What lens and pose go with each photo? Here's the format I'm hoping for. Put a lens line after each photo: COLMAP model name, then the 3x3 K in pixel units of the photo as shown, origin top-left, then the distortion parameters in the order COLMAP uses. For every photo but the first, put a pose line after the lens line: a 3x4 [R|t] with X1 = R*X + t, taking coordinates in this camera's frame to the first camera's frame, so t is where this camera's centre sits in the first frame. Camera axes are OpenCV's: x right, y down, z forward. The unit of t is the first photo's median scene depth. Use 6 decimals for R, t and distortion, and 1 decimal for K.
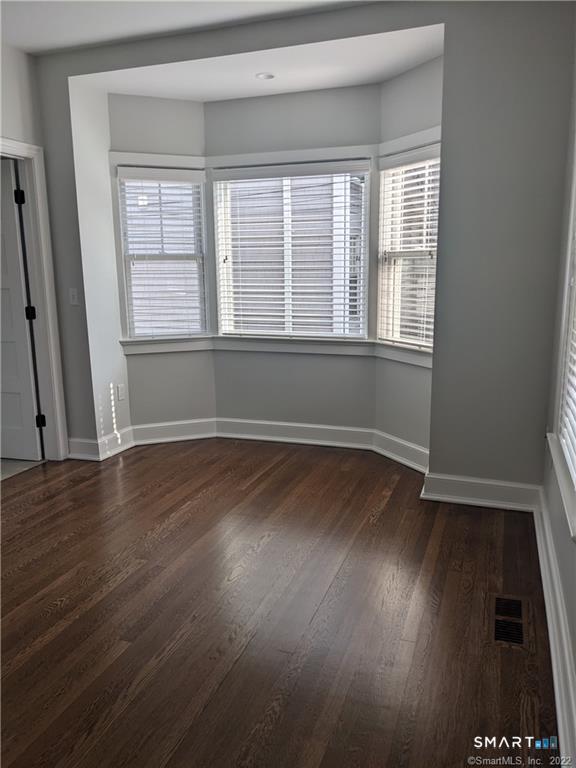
lens RADIAL K [[599.2, 0, 288.3], [0, 599.2, 380.2], [0, 0, 1]] dist [0.058222, -0.081454]
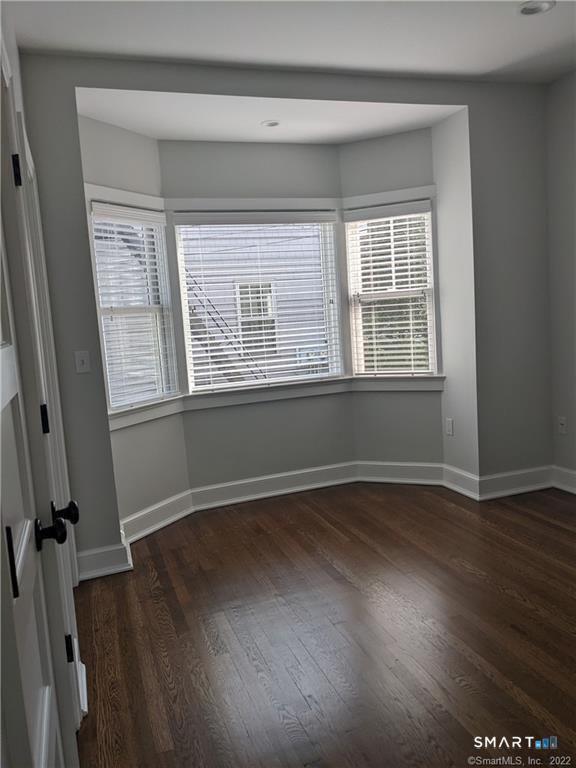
lens RADIAL K [[611.6, 0, 286.6], [0, 611.6, 375.4], [0, 0, 1]] dist [0.050789, -0.070079]
pose [[0.772122, -0.108242, 0.626188, -0.631791], [0.174434, 0.983637, -0.045056, -0.040681], [-0.611065, 0.144018, 0.778369, 0.230597]]
